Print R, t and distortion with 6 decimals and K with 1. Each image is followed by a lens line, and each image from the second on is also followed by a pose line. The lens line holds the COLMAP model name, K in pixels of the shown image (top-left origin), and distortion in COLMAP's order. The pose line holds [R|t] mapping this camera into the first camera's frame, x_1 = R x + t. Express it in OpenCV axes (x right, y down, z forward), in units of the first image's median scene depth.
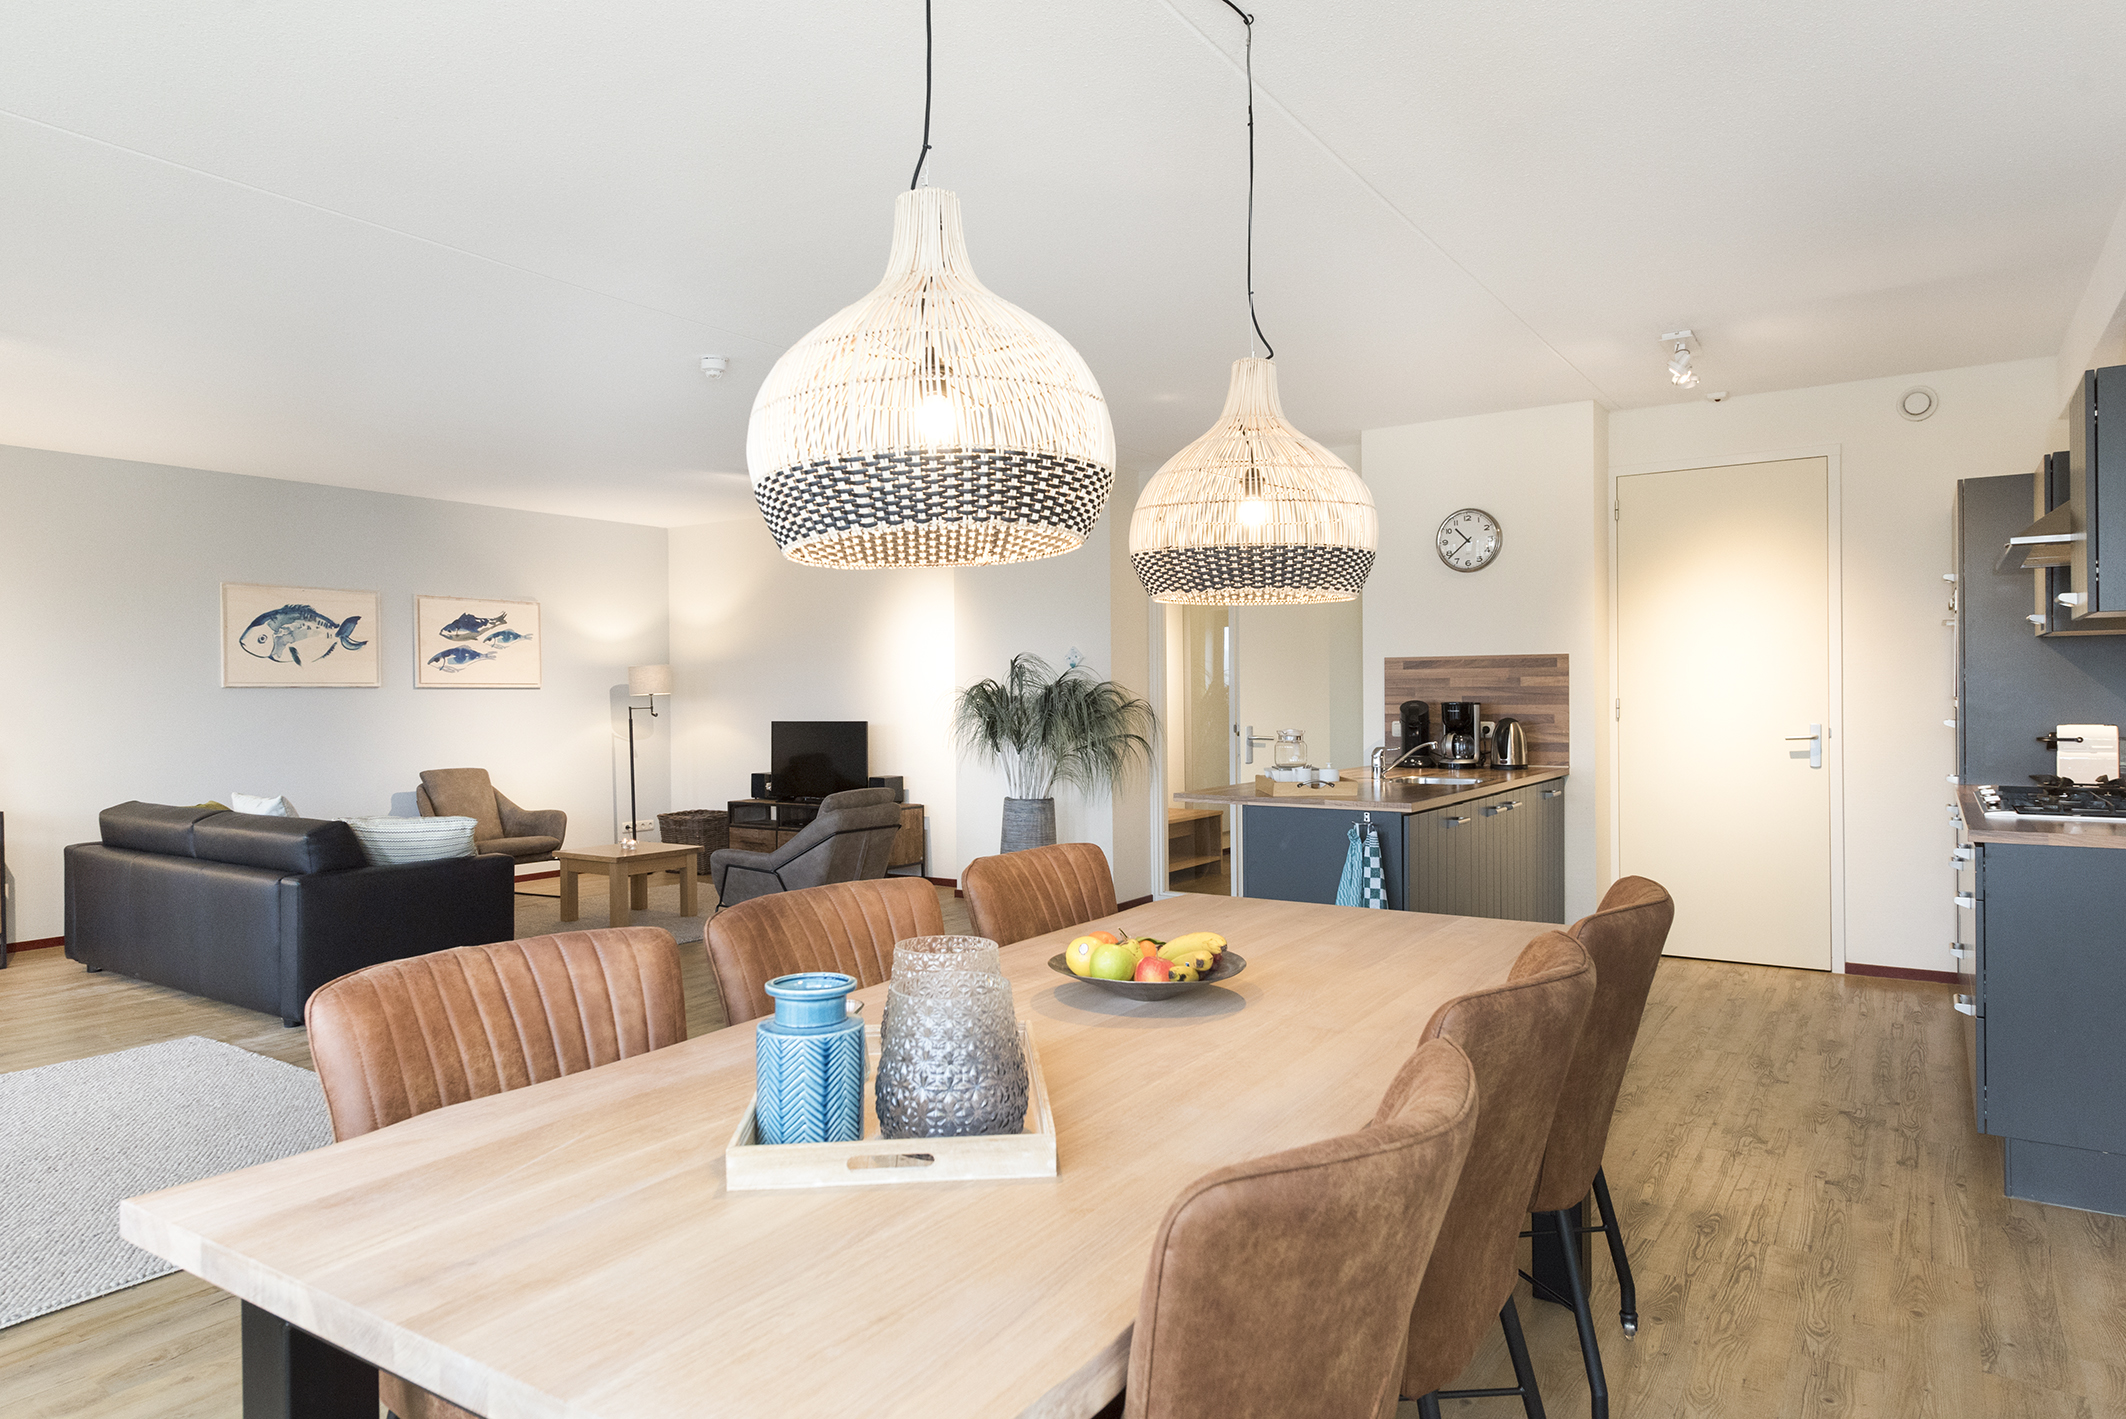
lens RADIAL K [[1287.3, 0, 1063.0], [0, 1287.3, 709.5], [0, 0, 1]] dist [0.009562, 0.000621]
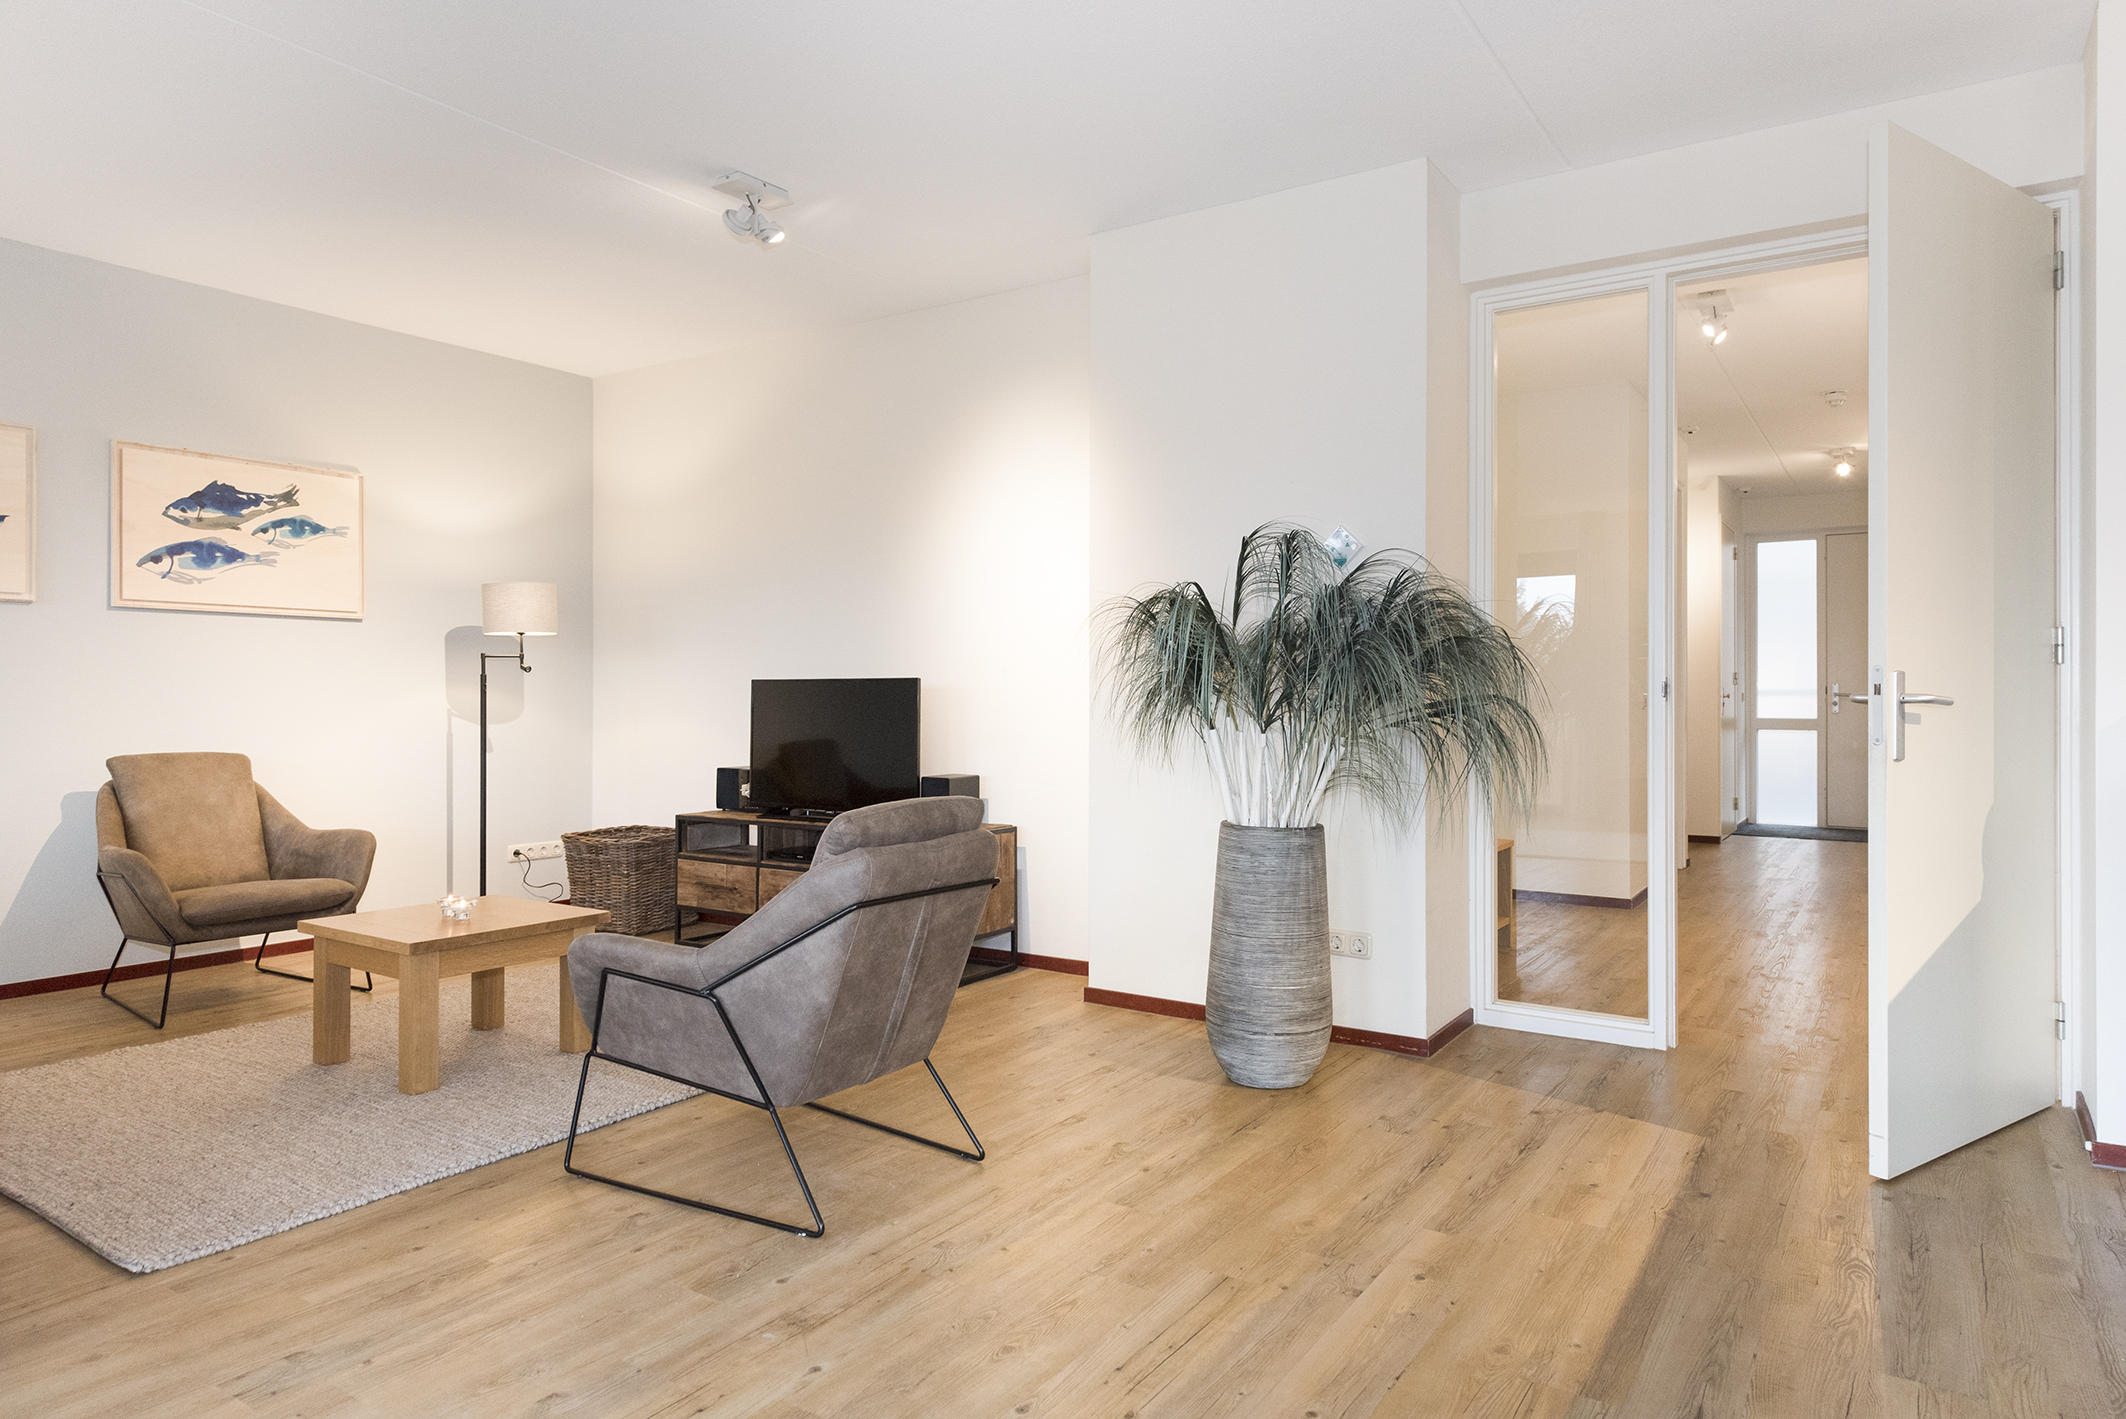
lens RADIAL K [[1309.3, 0, 1063.0], [0, 1309.3, 709.5], [0, 0, 1]] dist [-0.003512, -0.001643]
pose [[0.999942, 0.010729, -0.001024, -0.087286], [-0.010727, 0.999941, 0.001906, 0.021139], [0.001045, -0.001895, 0.999998, 0.422545]]
